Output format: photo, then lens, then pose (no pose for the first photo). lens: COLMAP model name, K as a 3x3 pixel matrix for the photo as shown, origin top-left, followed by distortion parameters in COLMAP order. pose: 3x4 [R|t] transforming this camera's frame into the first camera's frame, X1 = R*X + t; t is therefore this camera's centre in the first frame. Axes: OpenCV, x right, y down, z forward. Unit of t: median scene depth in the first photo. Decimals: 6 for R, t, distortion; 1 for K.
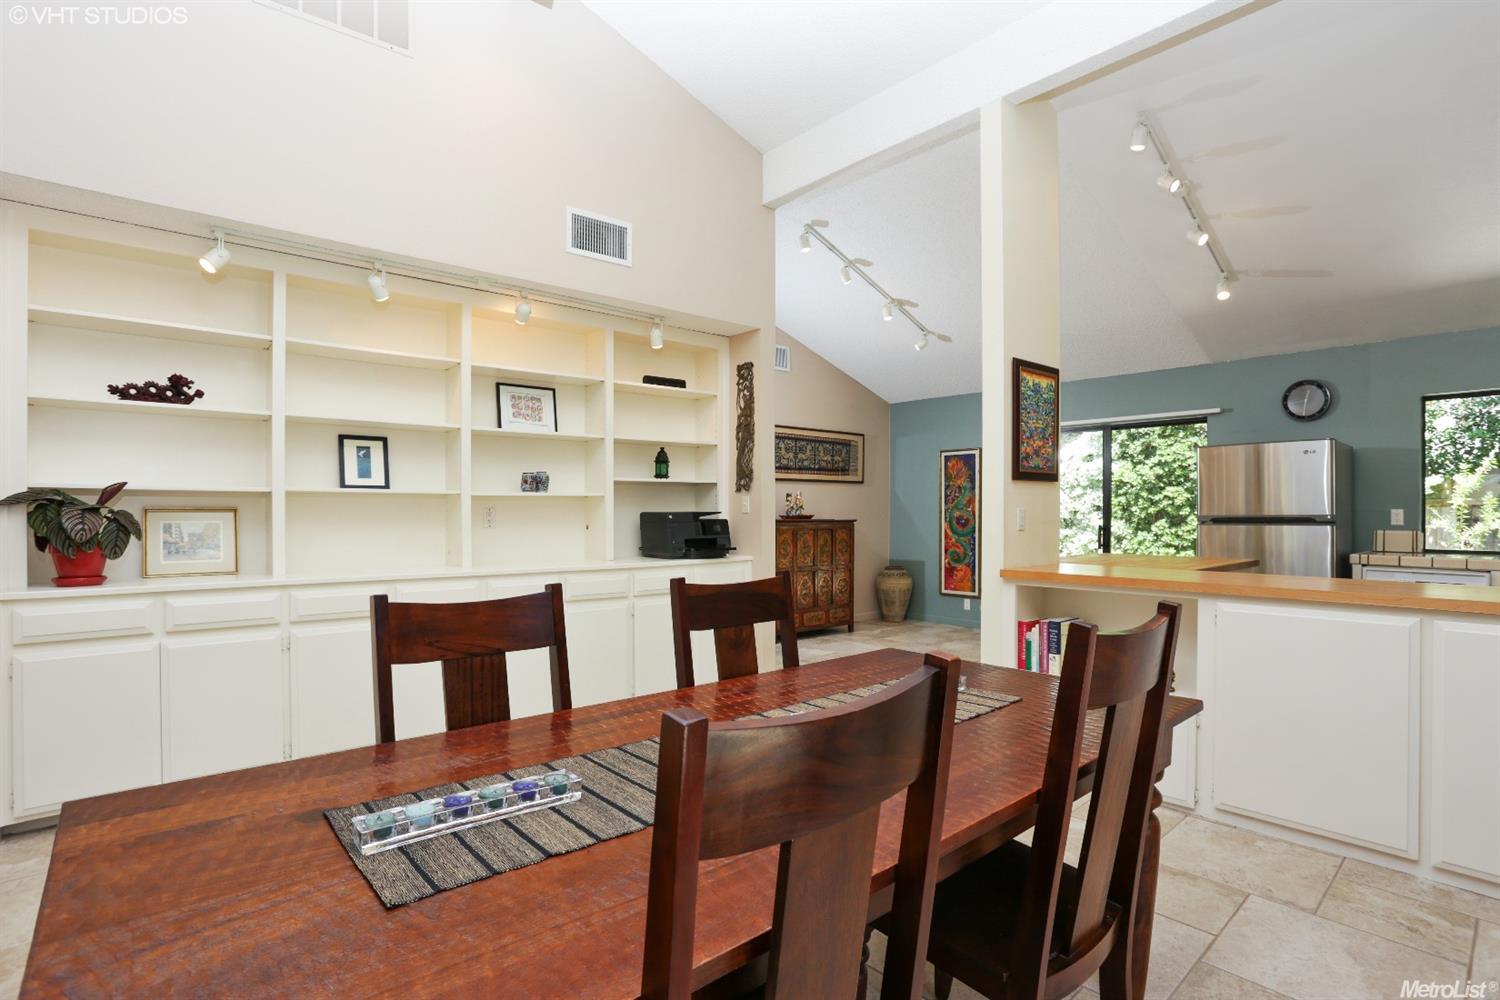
lens RADIAL K [[696.7, 0, 699.7], [0, 696.7, 514.6], [0, 0, 1]] dist [-0.117391, 0.058091]
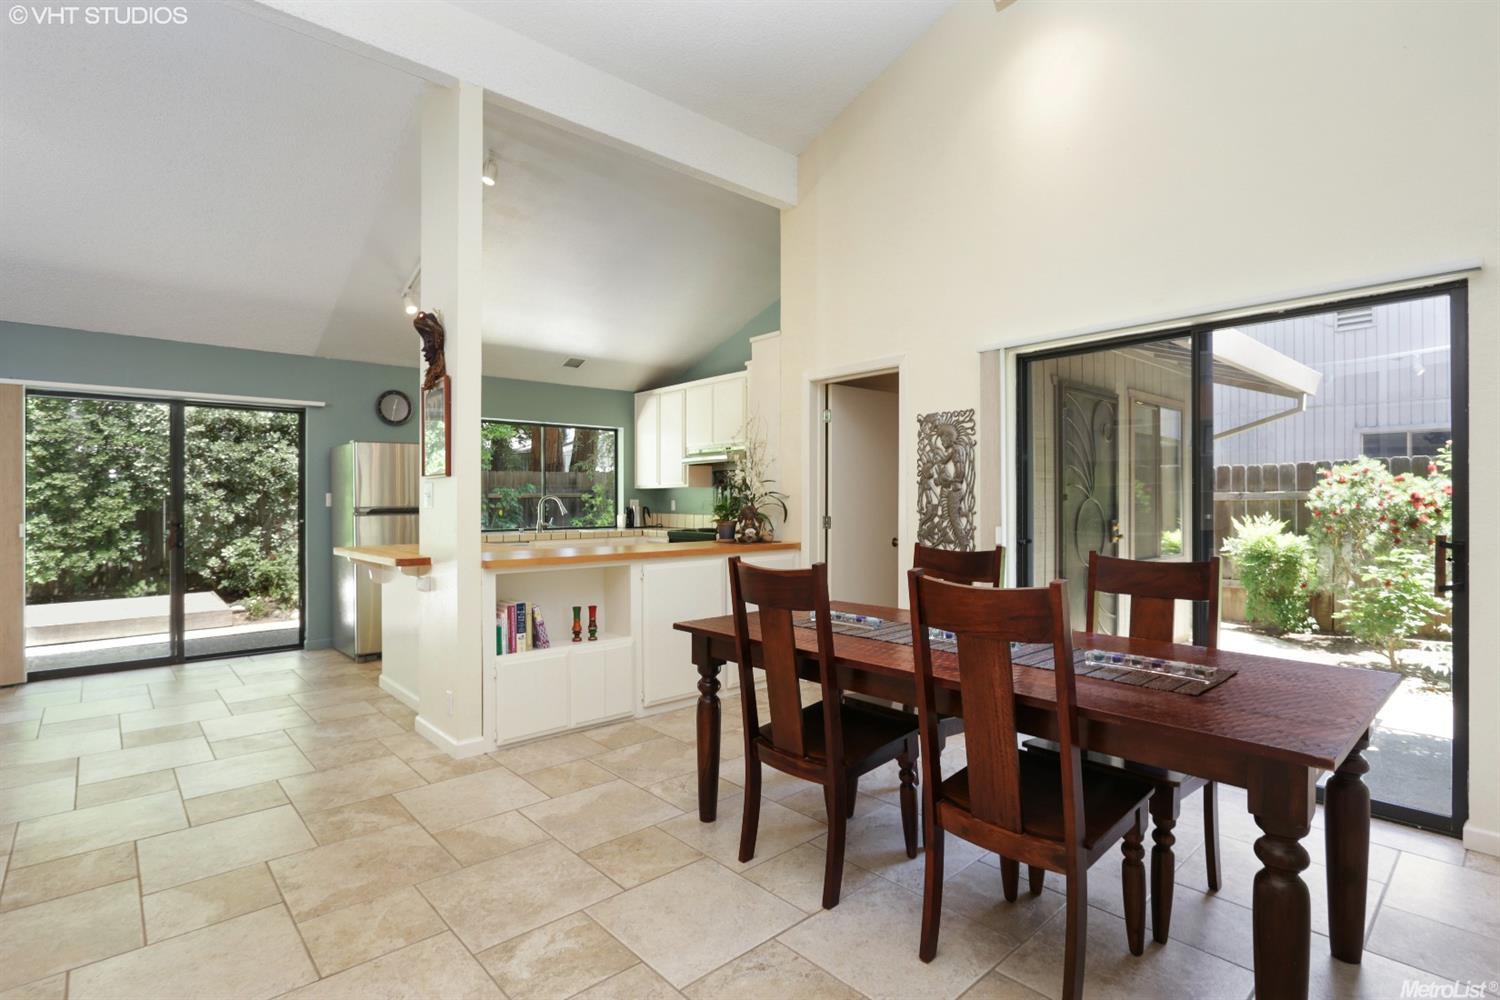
lens RADIAL K [[778.0, 0, 732.9], [0, 778.0, 505.6], [0, 0, 1]] dist [0.000593, 0.000874]
pose [[-0.023133, -0.006880, 0.999709, -0.327352], [0.009134, 0.999933, 0.007093, -0.002949], [-0.999691, 0.009295, -0.023069, 0.297292]]
